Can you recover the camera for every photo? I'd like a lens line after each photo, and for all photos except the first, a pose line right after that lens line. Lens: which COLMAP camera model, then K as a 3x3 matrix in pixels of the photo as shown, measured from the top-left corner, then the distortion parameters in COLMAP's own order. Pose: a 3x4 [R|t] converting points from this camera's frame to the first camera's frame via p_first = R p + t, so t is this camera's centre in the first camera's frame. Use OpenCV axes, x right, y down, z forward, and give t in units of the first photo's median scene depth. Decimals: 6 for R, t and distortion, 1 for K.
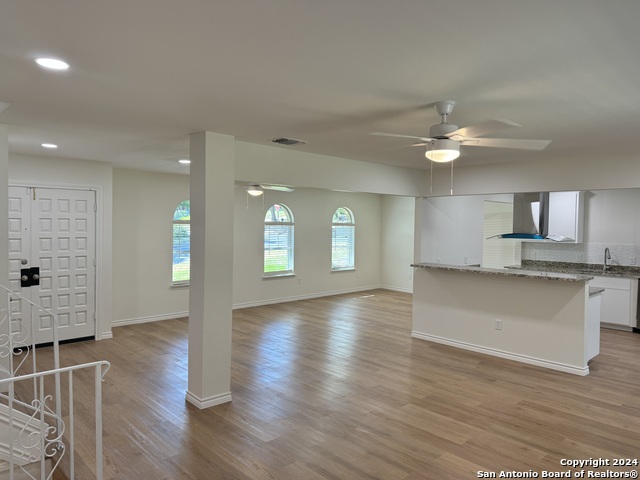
lens RADIAL K [[448.3, 0, 320.0], [0, 448.3, 240.0], [0, 0, 1]] dist [0.047311, -0.047452]
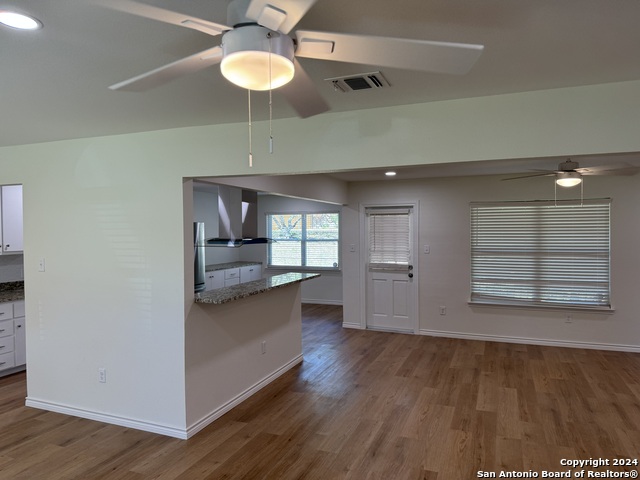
lens RADIAL K [[448.3, 0, 320.0], [0, 448.3, 240.0], [0, 0, 1]] dist [0.047311, -0.047452]
pose [[-0.427564, -0.032674, 0.903394, -0.378294], [0.026205, 0.998479, 0.048515, -0.046324], [-0.903605, 0.044417, -0.426057, 1.210463]]
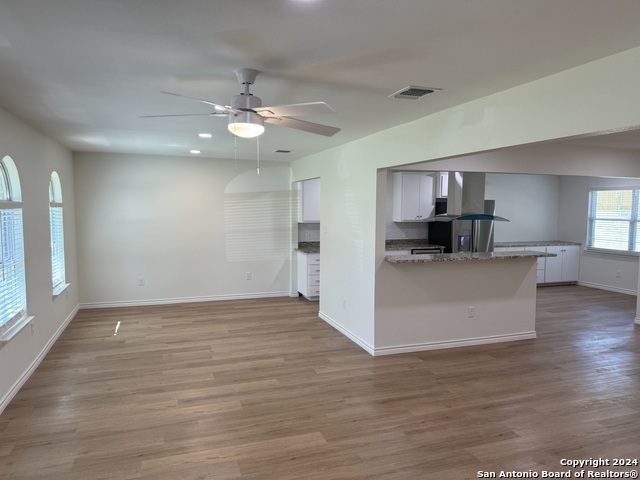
lens RADIAL K [[448.3, 0, 320.0], [0, 448.3, 240.0], [0, 0, 1]] dist [0.047311, -0.047452]
pose [[0.401885, -0.078049, 0.912358, -0.560160], [0.030742, 0.996949, 0.071744, -0.037621], [-0.915174, -0.000785, 0.403058, 0.880550]]
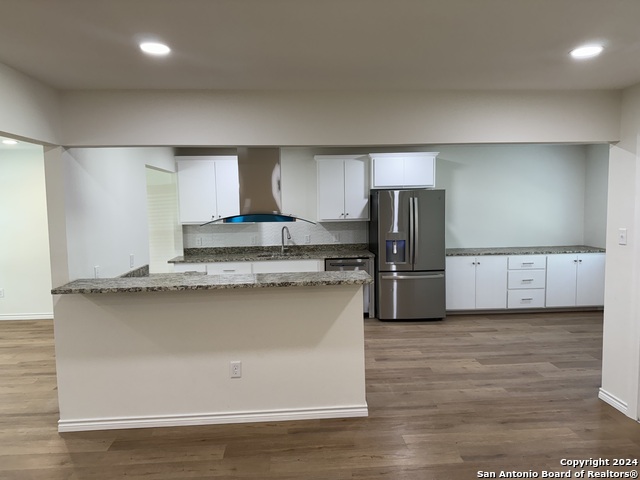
lens RADIAL K [[448.3, 0, 320.0], [0, 448.3, 240.0], [0, 0, 1]] dist [0.047311, -0.047452]
pose [[0.636520, -0.087161, 0.766320, 0.027178], [0.052787, 0.996187, 0.069461, -0.015823], [-0.769452, -0.003762, 0.638694, 0.521258]]
